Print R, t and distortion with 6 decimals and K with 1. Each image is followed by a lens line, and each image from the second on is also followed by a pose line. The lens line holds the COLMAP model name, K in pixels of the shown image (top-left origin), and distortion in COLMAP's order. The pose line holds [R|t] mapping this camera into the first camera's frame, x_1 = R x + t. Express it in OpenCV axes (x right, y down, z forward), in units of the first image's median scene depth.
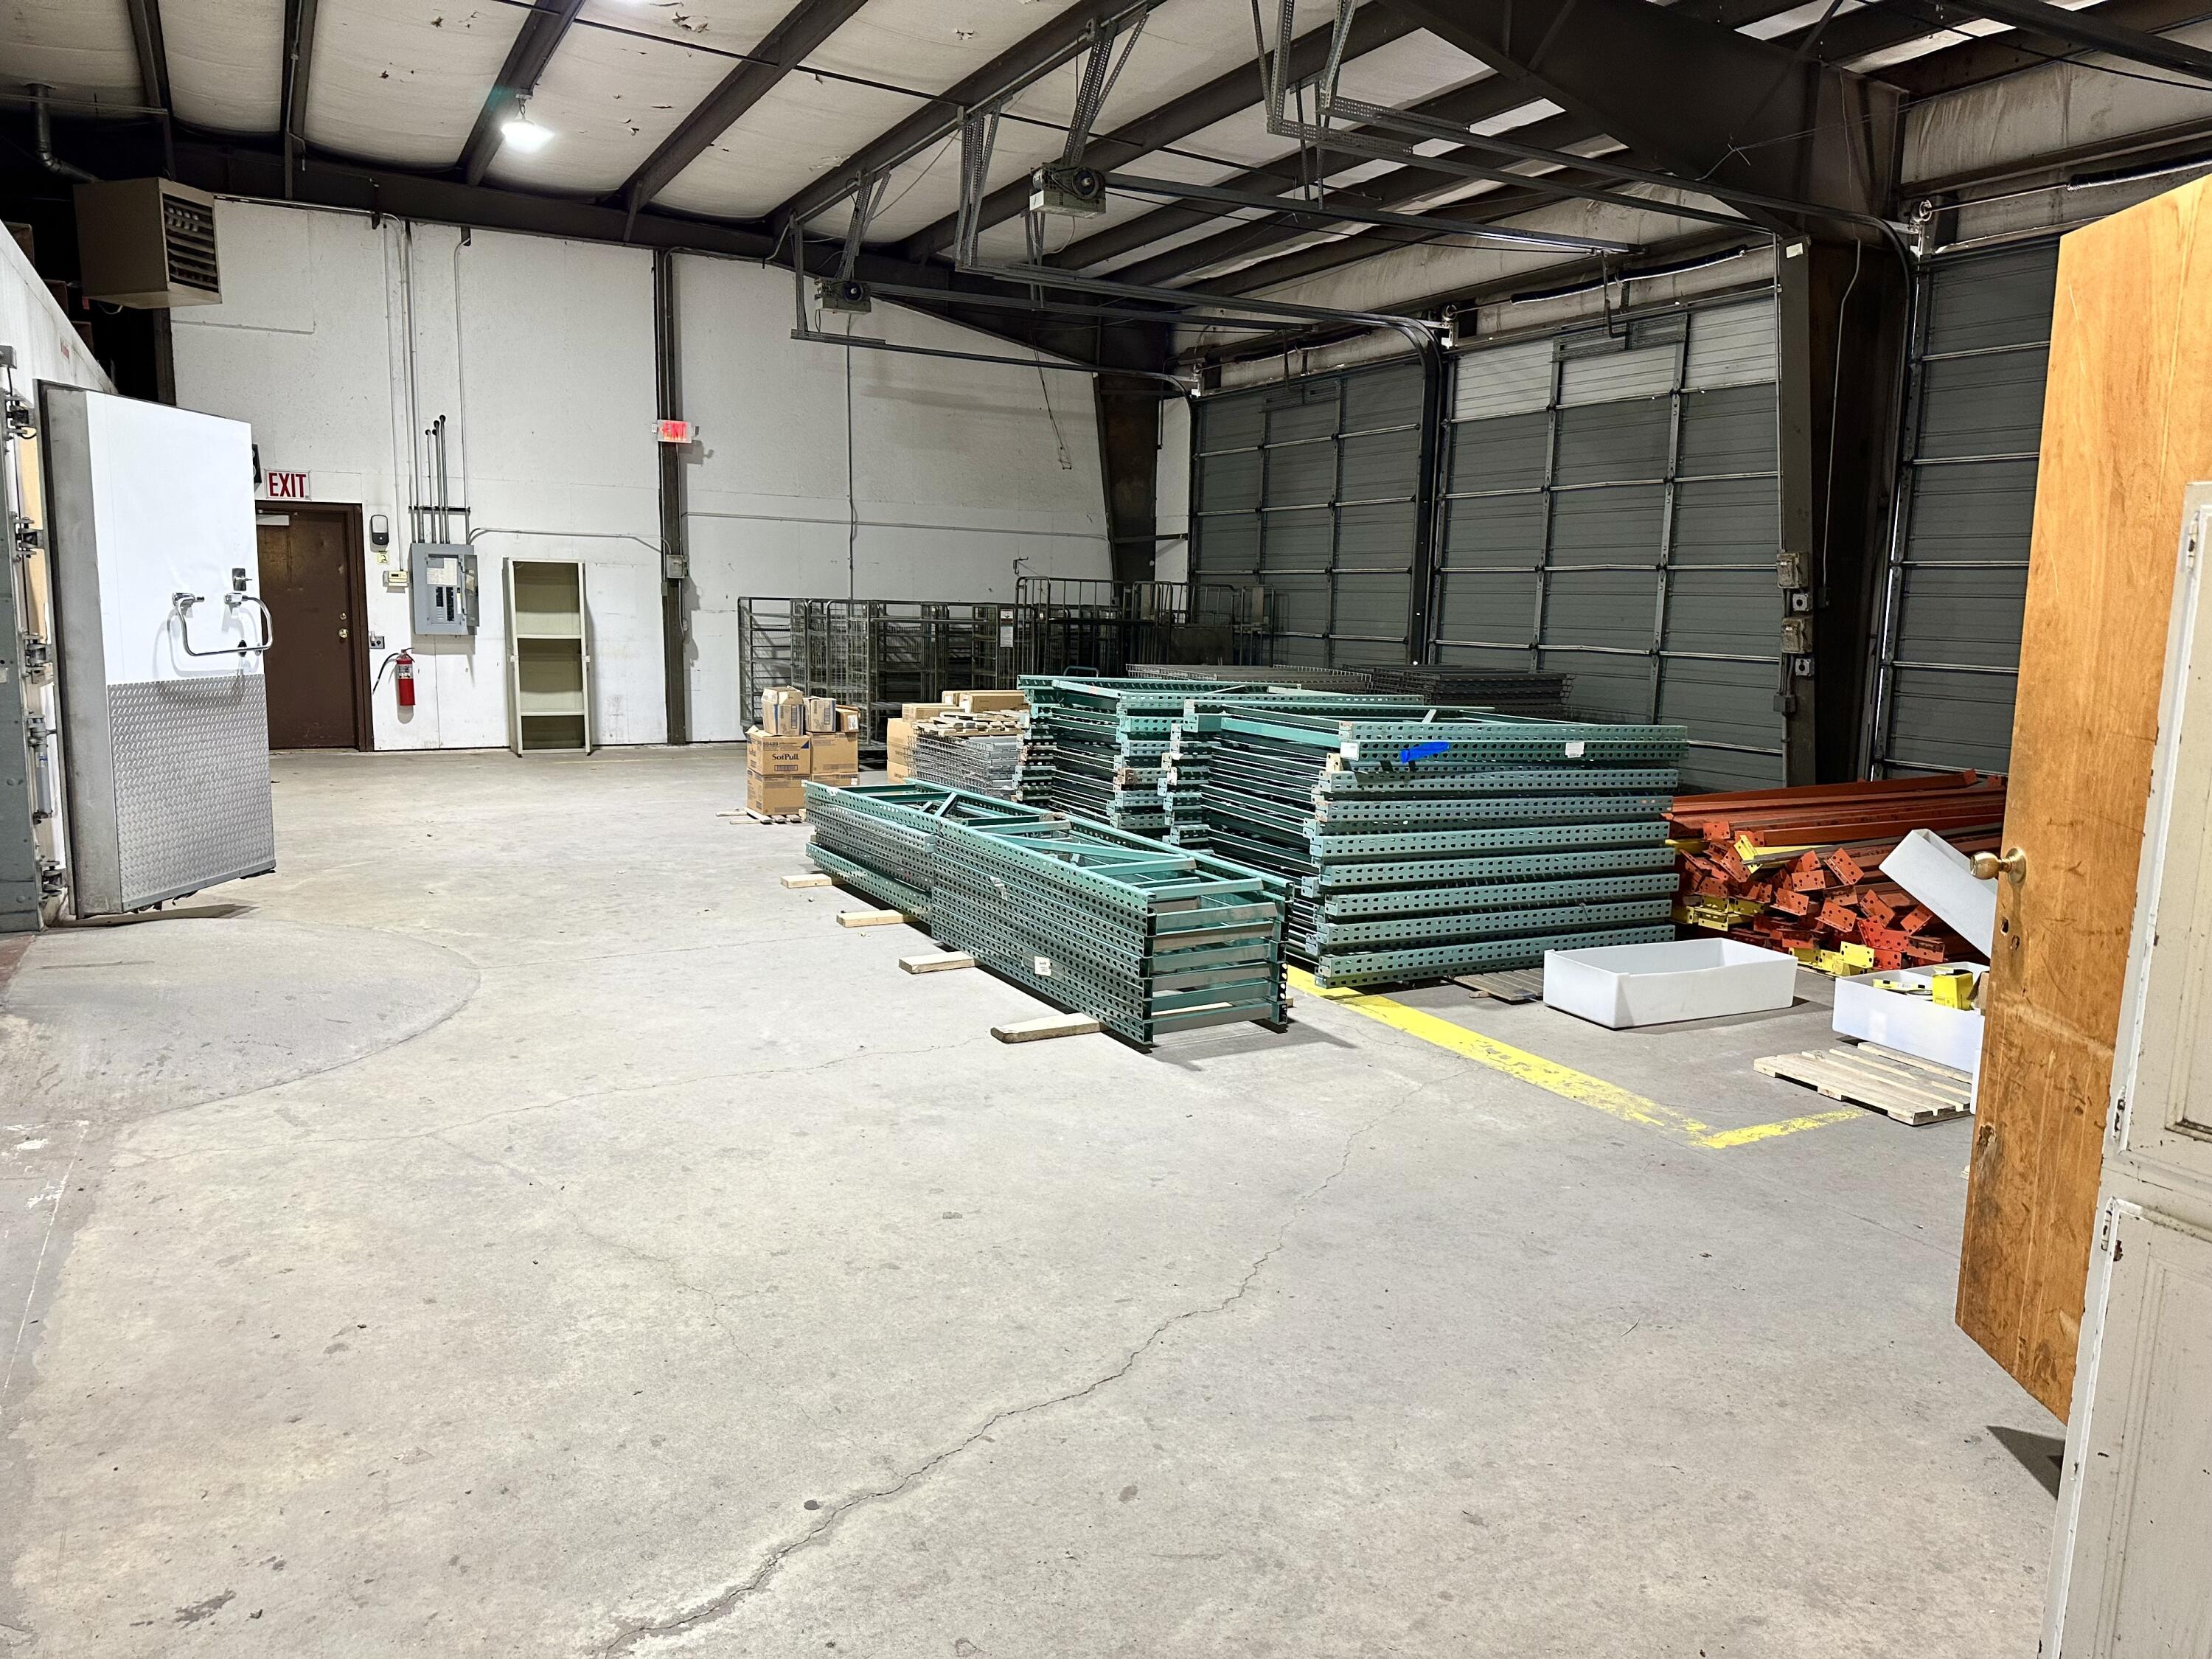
lens RADIAL K [[1564.9, 0, 1099.6], [0, 1564.9, 829.9], [0, 0, 1]] dist [0.007706, 0.000185]
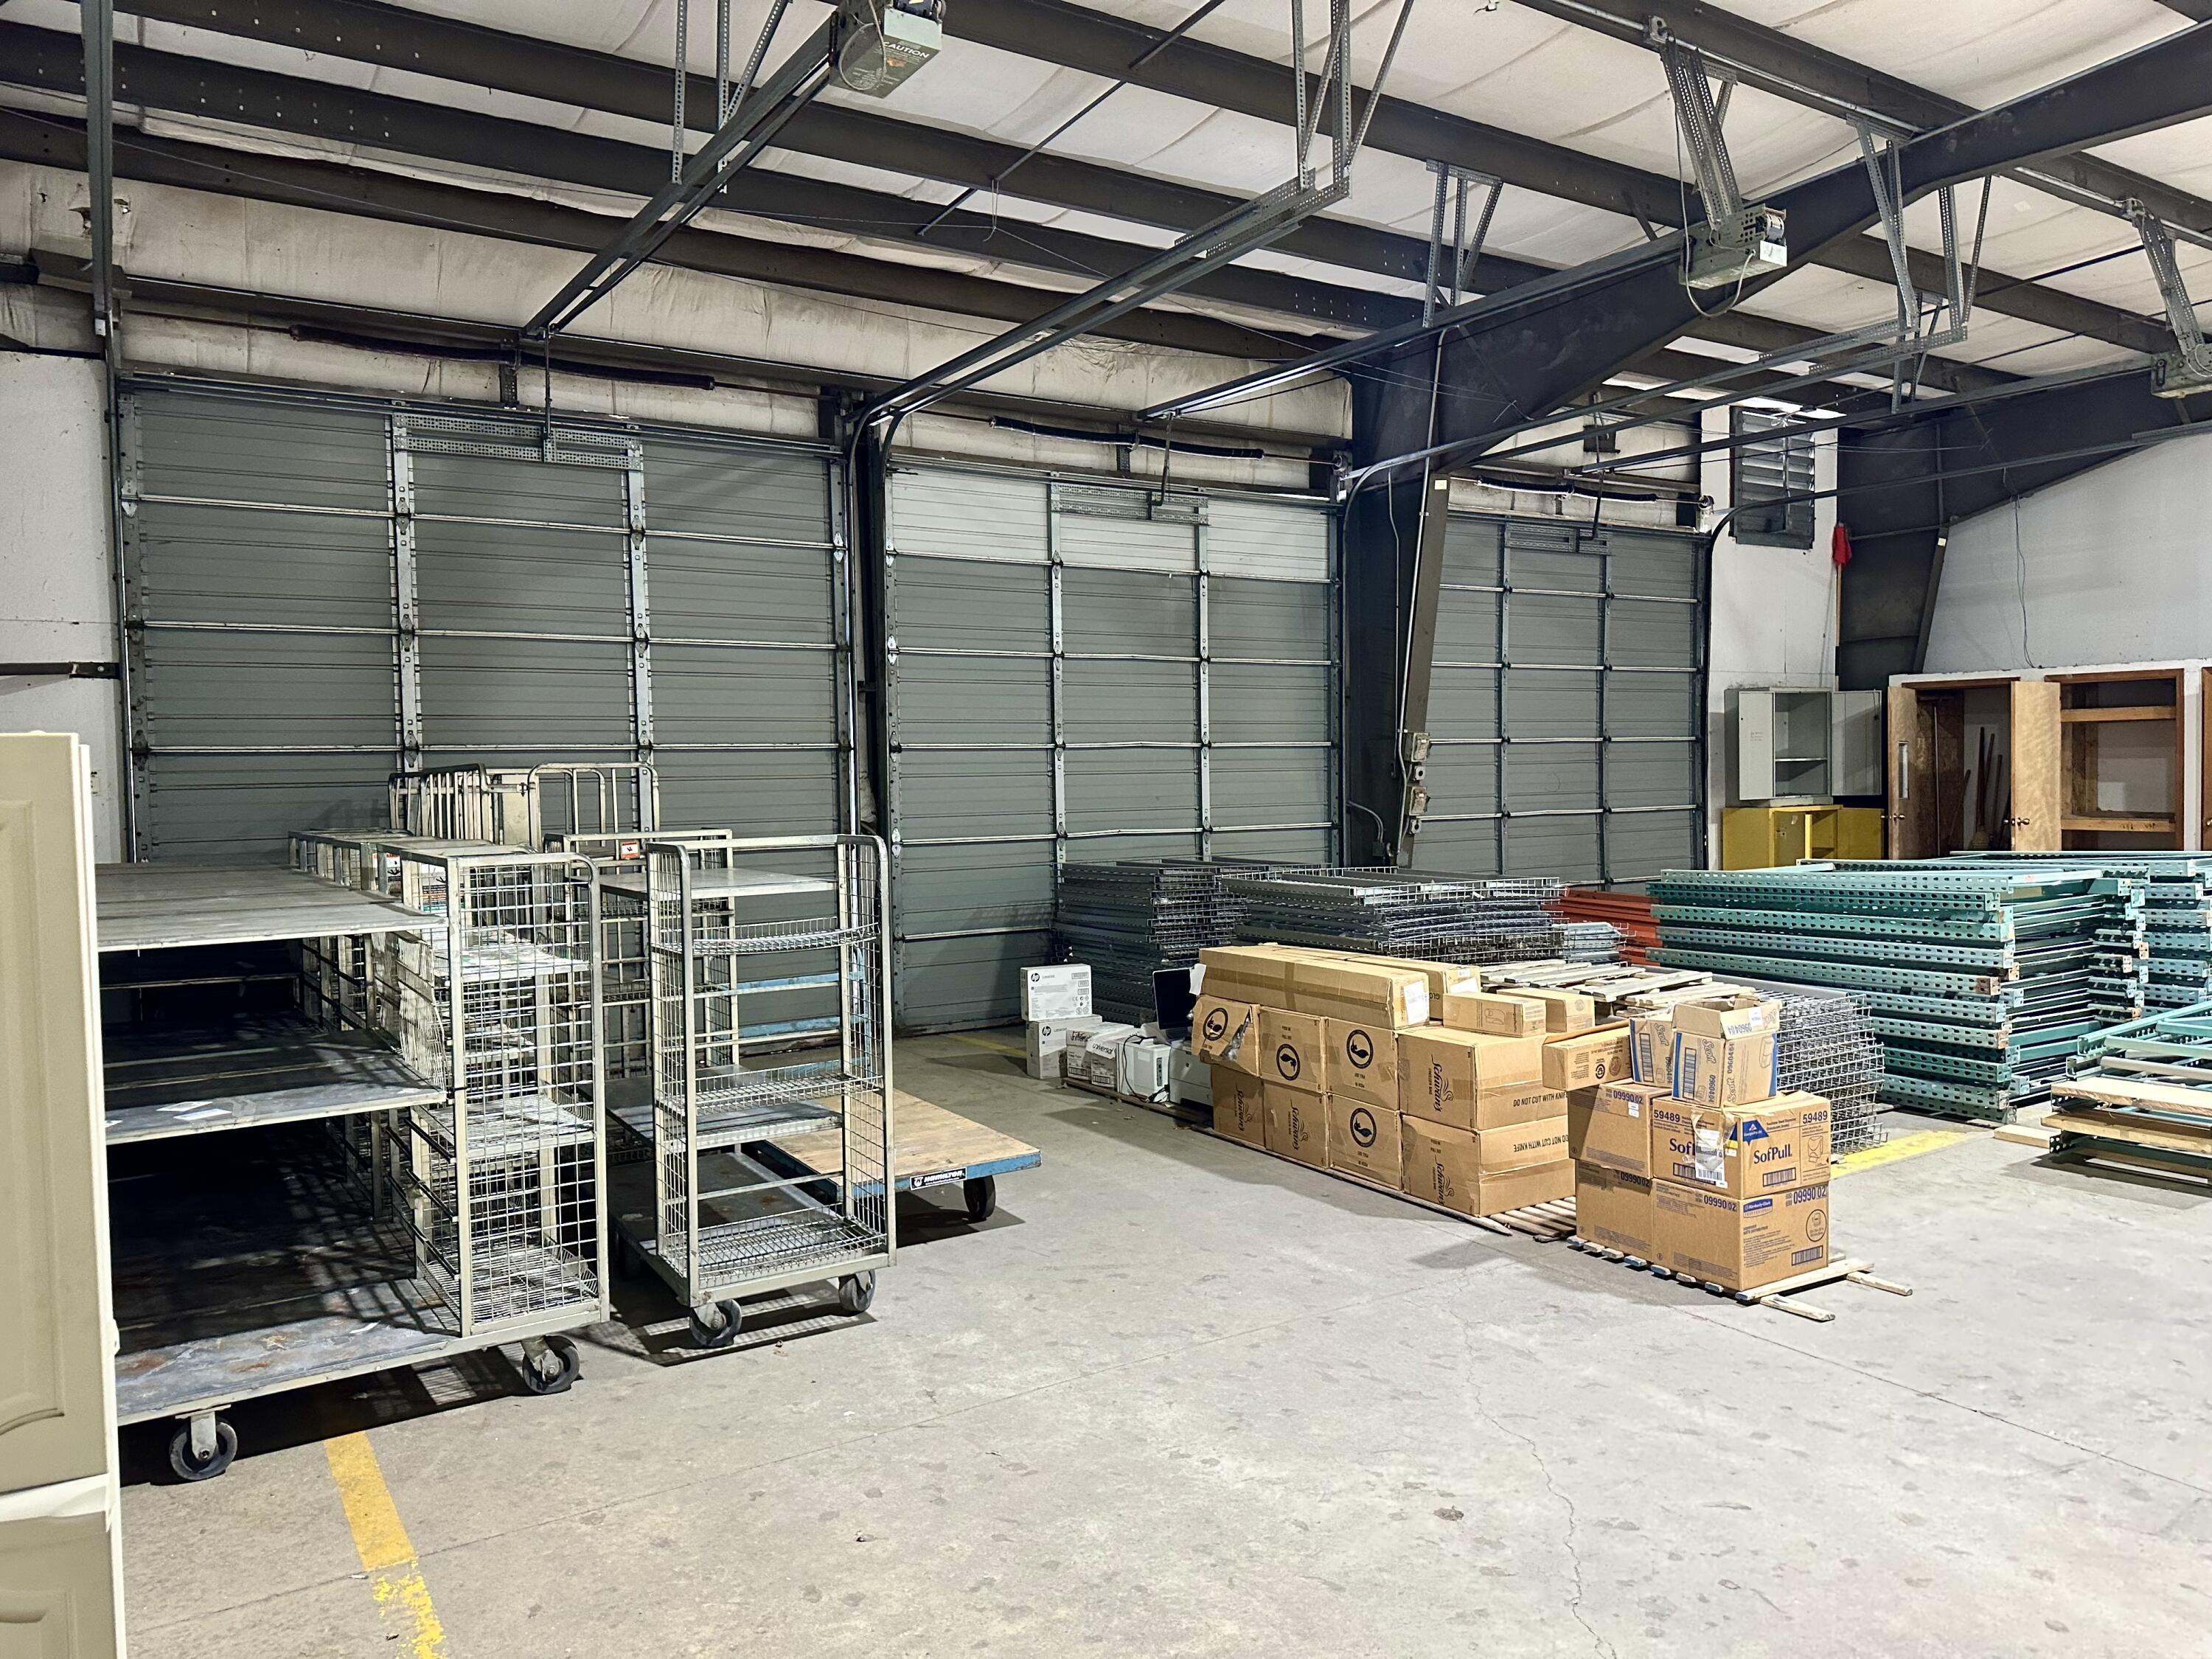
lens RADIAL K [[1564.9, 0, 1102.0], [0, 1564.9, 836.7], [0, 0, 1]] dist [0.007706, 0.000185]
pose [[-0.082927, -0.053366, 0.995126, -0.591674], [0.165738, 0.983920, 0.066577, -0.177893], [-0.982677, 0.170451, -0.072749, 1.089278]]
